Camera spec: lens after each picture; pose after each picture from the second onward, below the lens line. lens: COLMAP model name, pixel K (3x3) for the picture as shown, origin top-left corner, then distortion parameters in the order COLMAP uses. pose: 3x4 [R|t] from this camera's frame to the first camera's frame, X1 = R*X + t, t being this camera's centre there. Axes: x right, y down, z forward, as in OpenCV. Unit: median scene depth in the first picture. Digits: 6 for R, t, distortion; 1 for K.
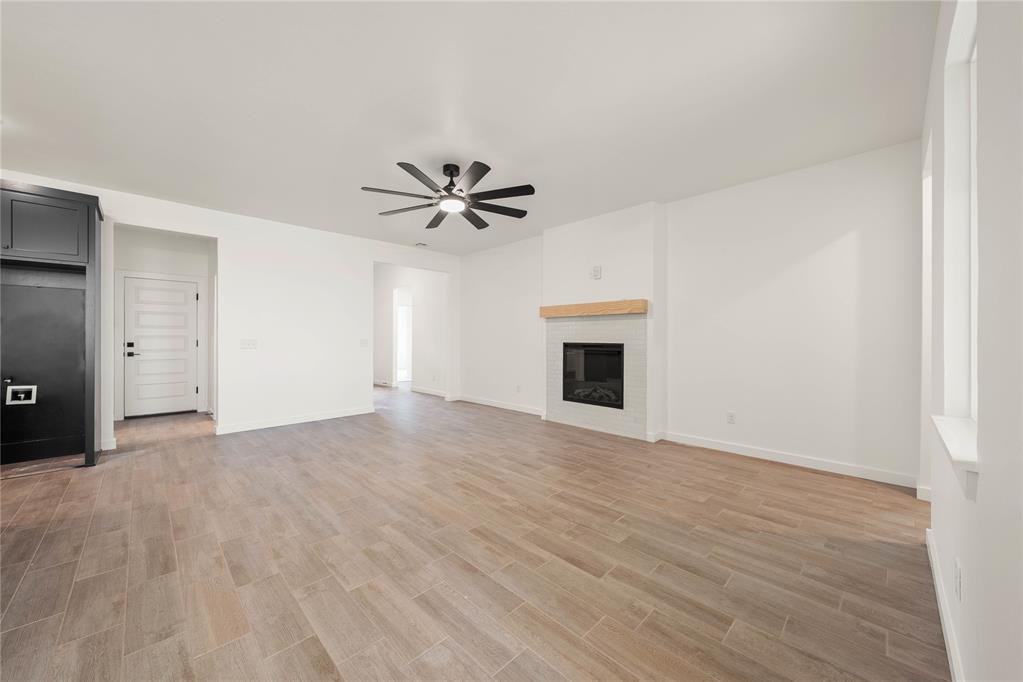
lens RADIAL K [[393.0, 0, 517.7], [0, 393.0, 340.6], [0, 0, 1]] dist [-0.001115, -0.001416]
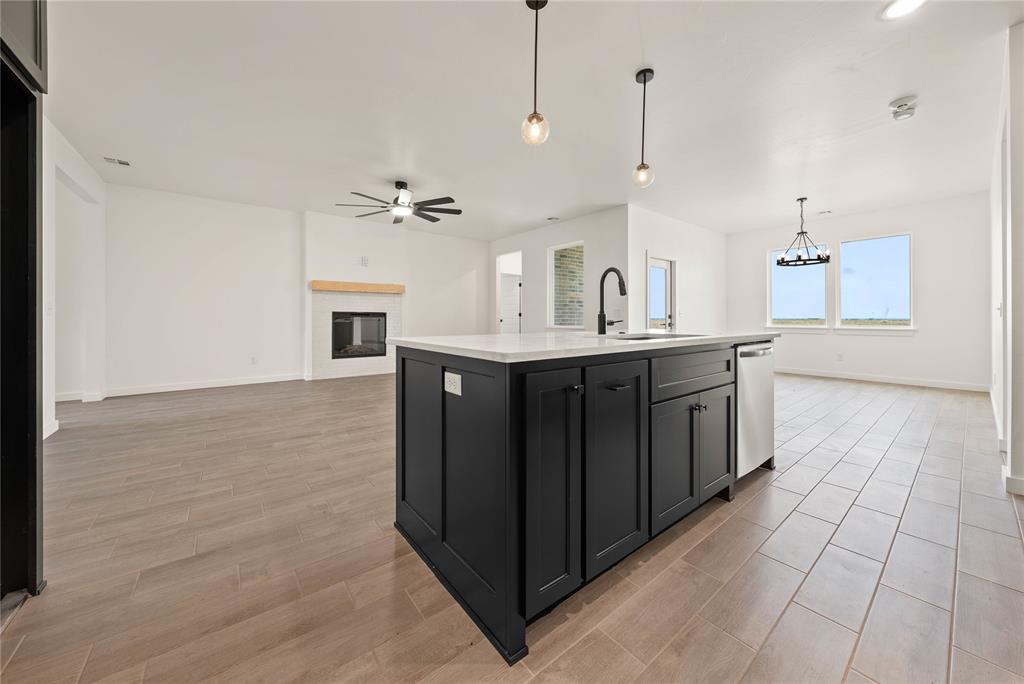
lens RADIAL K [[364.9, 0, 504.9], [0, 364.9, 317.3], [0, 0, 1]] dist [-0.002261, -0.000310]
pose [[0.136600, 0.000155, 0.990626, -1.302688], [0.005473, 0.999985, -0.000912, 0.037598], [-0.990611, 0.005546, 0.136597, 0.421933]]
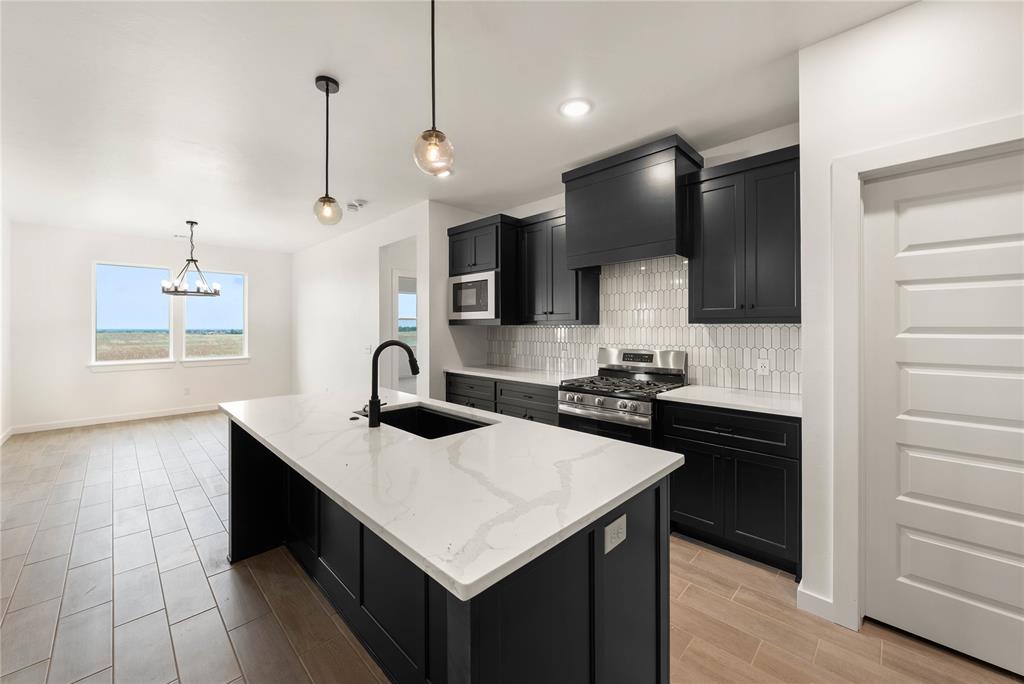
lens RADIAL K [[393.4, 0, 514.0], [0, 393.4, 324.9], [0, 0, 1]] dist [-0.001115, -0.001416]
pose [[-1.000000, 0.000553, 0.000517, -0.882180], [0.000553, 1.000000, -0.000744, -0.054855], [-0.000518, -0.000743, -1.000000, 0.816030]]
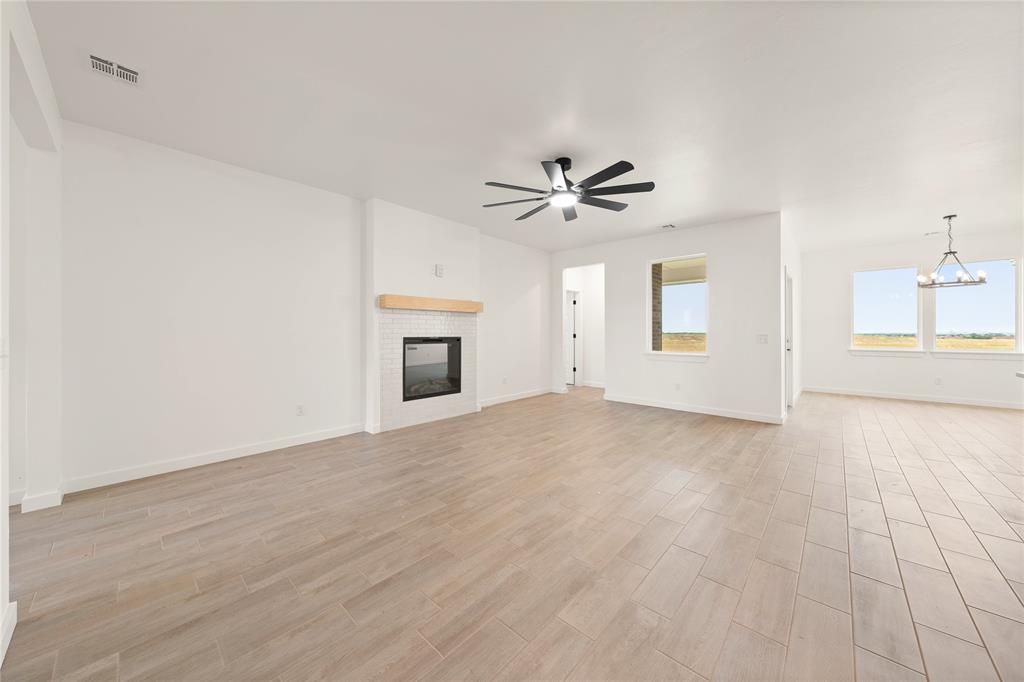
lens RADIAL K [[364.9, 0, 509.6], [0, 364.9, 336.4], [0, 0, 1]] dist [-0.002261, -0.000310]
pose [[-0.041376, -0.012291, 0.999068, -1.013260], [0.007744, 0.999890, 0.012622, -0.008092], [-0.999114, 0.008259, -0.041276, 1.094391]]
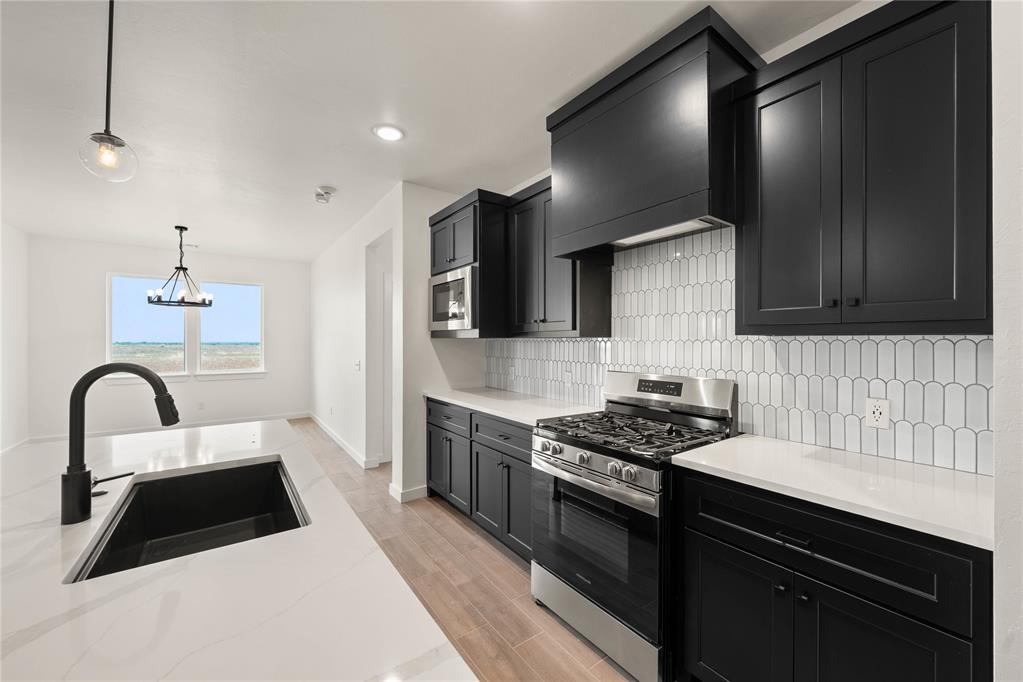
lens RADIAL K [[393.0, 0, 517.3], [0, 393.0, 340.4], [0, 0, 1]] dist [-0.001115, -0.001416]
pose [[-0.987410, -0.002234, 0.158165, -1.036960], [-0.001646, 0.999991, 0.003848, -0.052990], [-0.158172, 0.003539, -0.987405, 0.551888]]
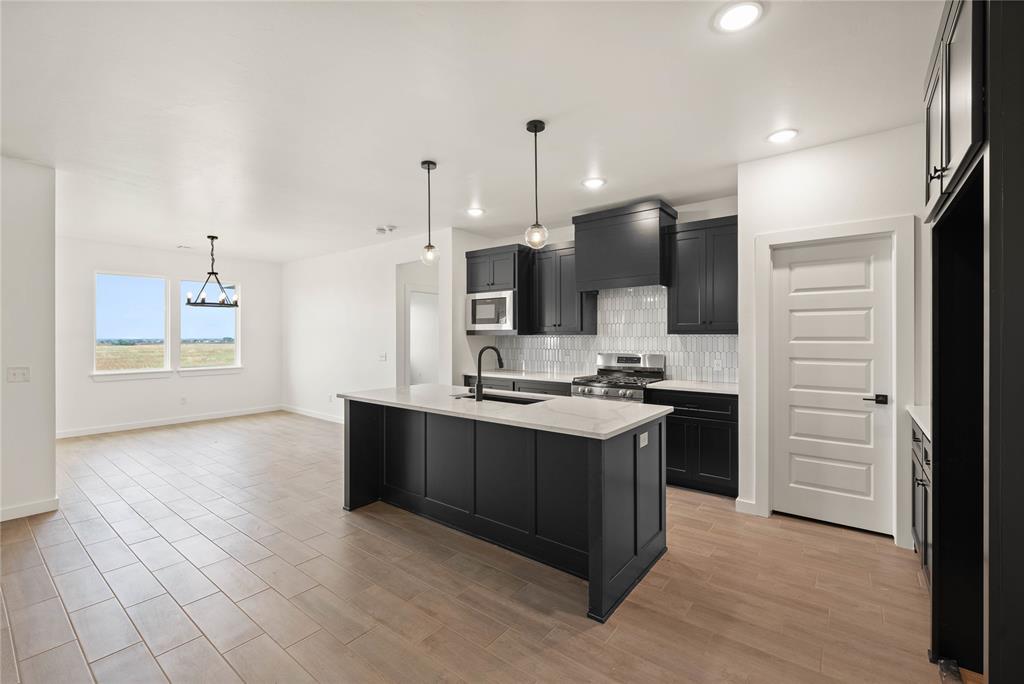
lens RADIAL K [[435.2, 0, 519.3], [0, 435.2, 335.3], [0, 0, 1]] dist [-0.004389, -0.001103]
pose [[-0.992612, 0.000080, -0.121329, -0.692341], [-0.000185, 0.999998, 0.002172, -0.057364], [0.121329, 0.002179, -0.992610, 1.148610]]
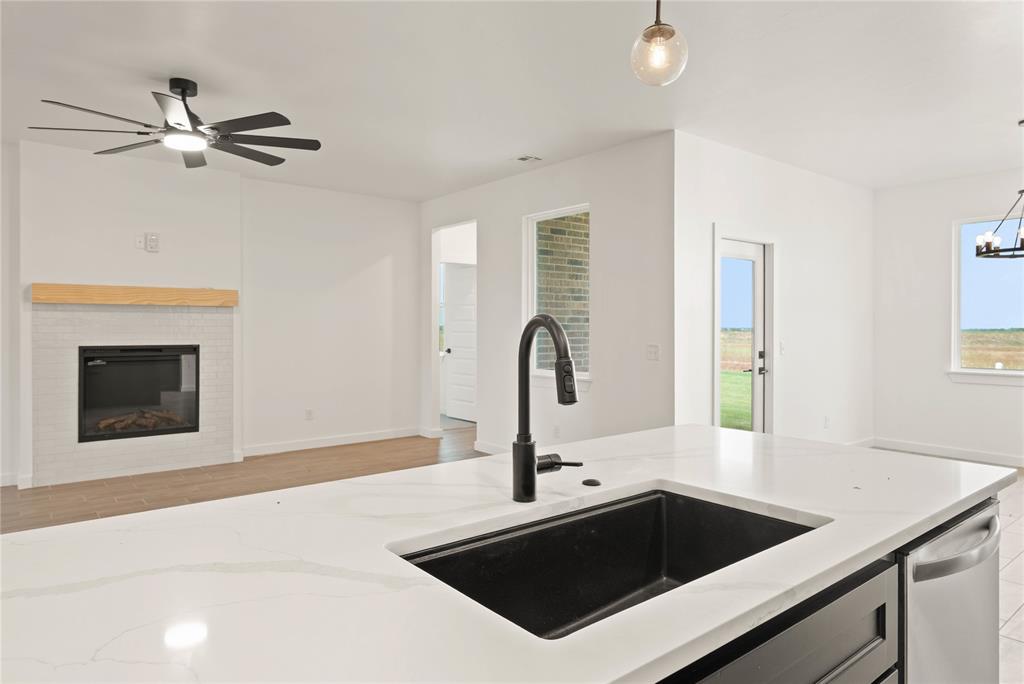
lens RADIAL K [[630.0, 0, 505.6], [0, 630.0, 330.4], [0, 0, 1]] dist [0.002188, 0.000990]
pose [[0.118022, -0.008039, 0.992978, -1.061250], [0.005800, 0.999956, 0.007406, -0.031483], [-0.992994, 0.004885, 0.118063, 0.318081]]
